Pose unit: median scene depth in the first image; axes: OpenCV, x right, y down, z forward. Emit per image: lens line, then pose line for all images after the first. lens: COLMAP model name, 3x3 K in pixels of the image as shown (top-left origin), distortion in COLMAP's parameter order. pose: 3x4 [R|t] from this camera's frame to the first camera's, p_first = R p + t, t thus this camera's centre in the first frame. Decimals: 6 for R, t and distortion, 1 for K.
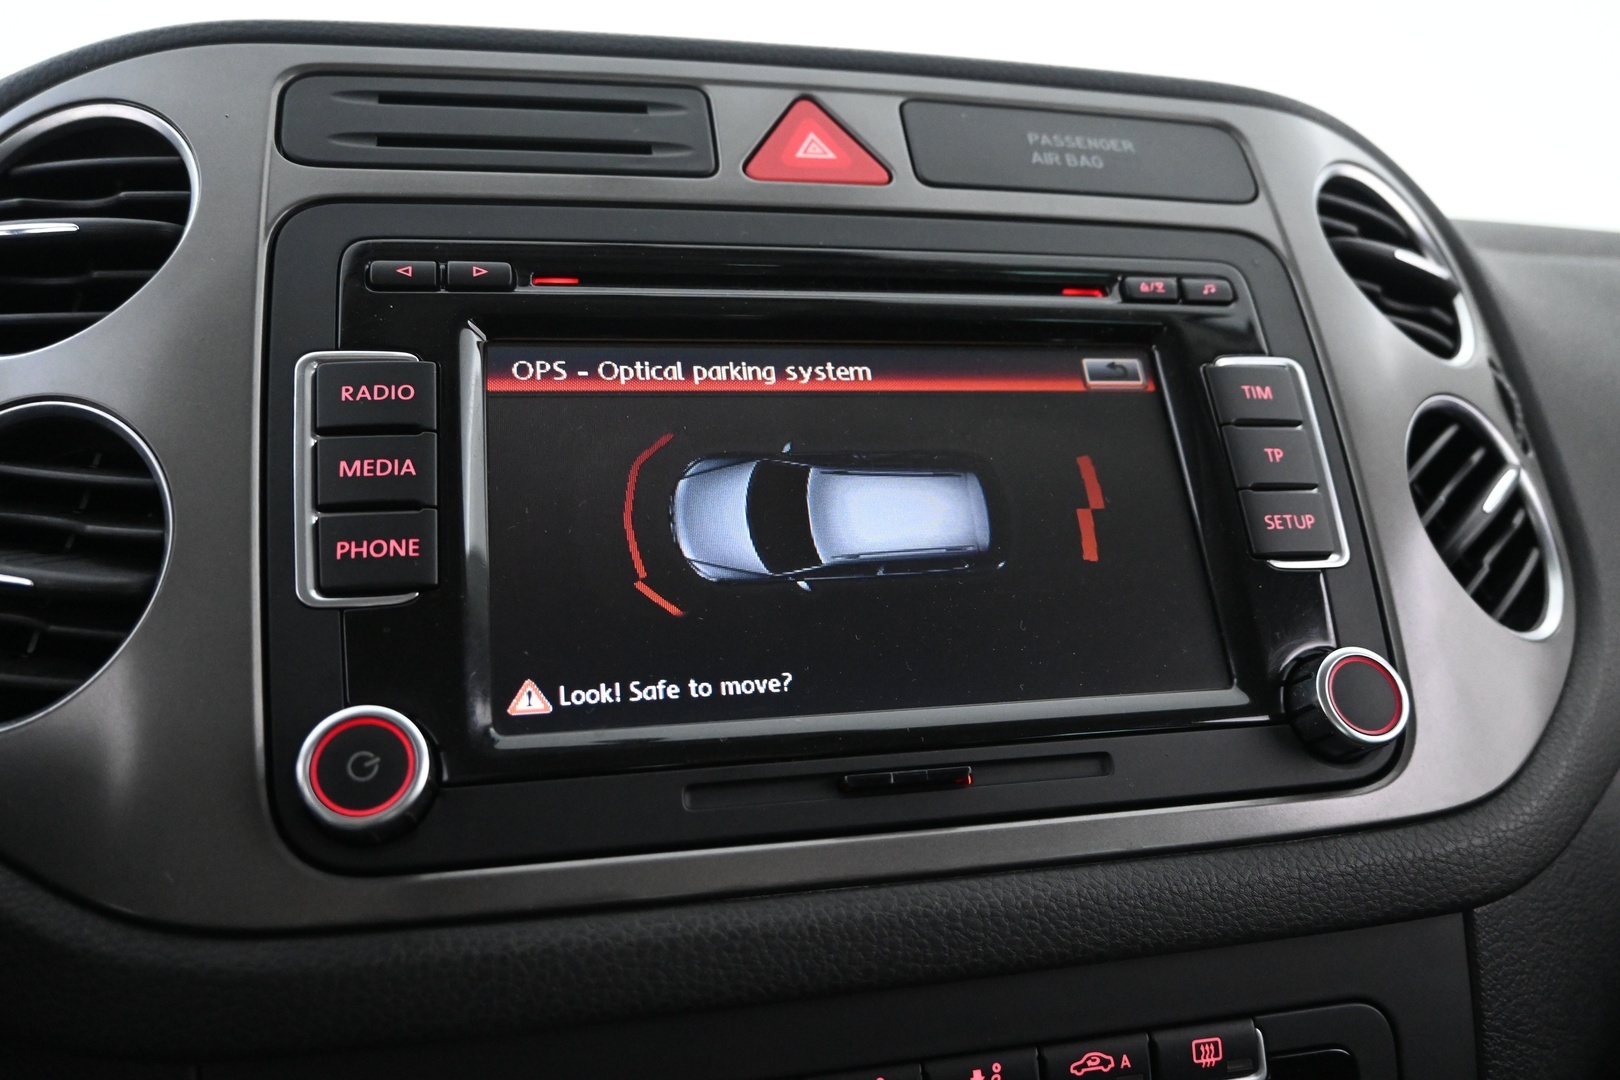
lens RADIAL K [[1204.3, 0, 810.0], [0, 1204.3, 540.0], [0, 0, 1]] dist [0.001283, -0.001706]
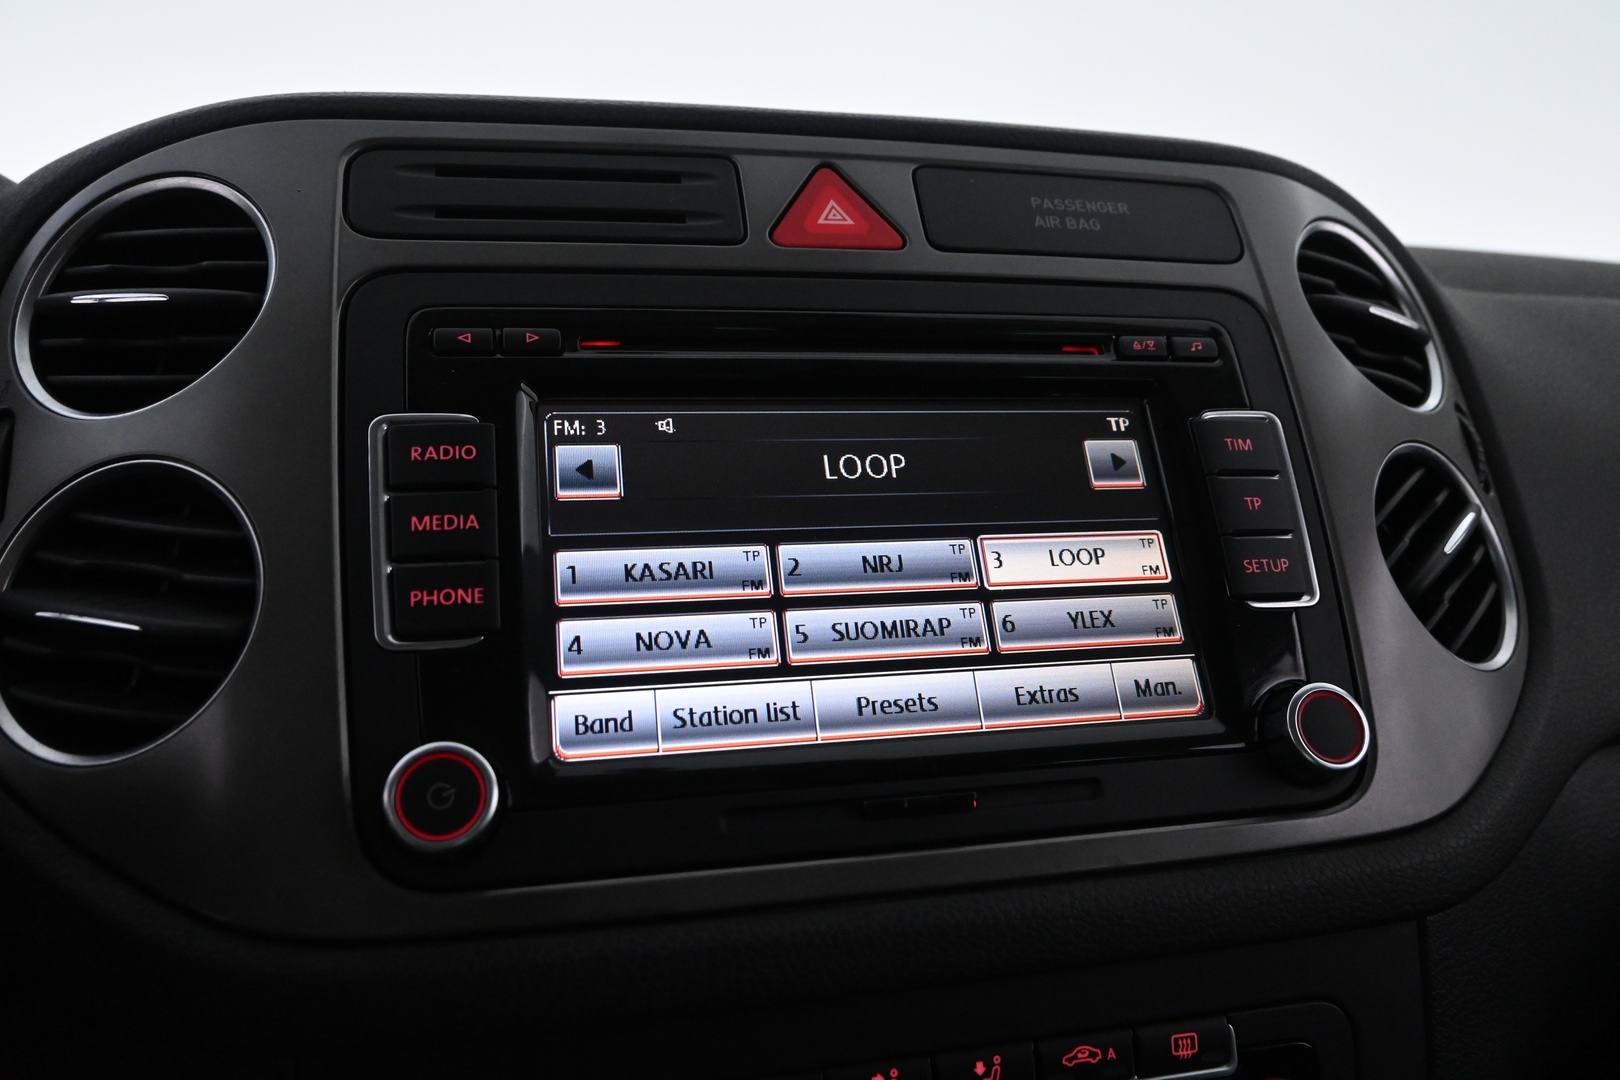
lens RADIAL K [[1201.3, 0, 810.0], [0, 1201.3, 540.0], [0, 0, 1]] dist [-0.001030, 0.001496]
pose [[0.999965, 0.005901, 0.005877, -0.026397], [-0.006021, 0.999770, 0.020606, -0.062529], [-0.005754, -0.020640, 0.999770, -0.099723]]
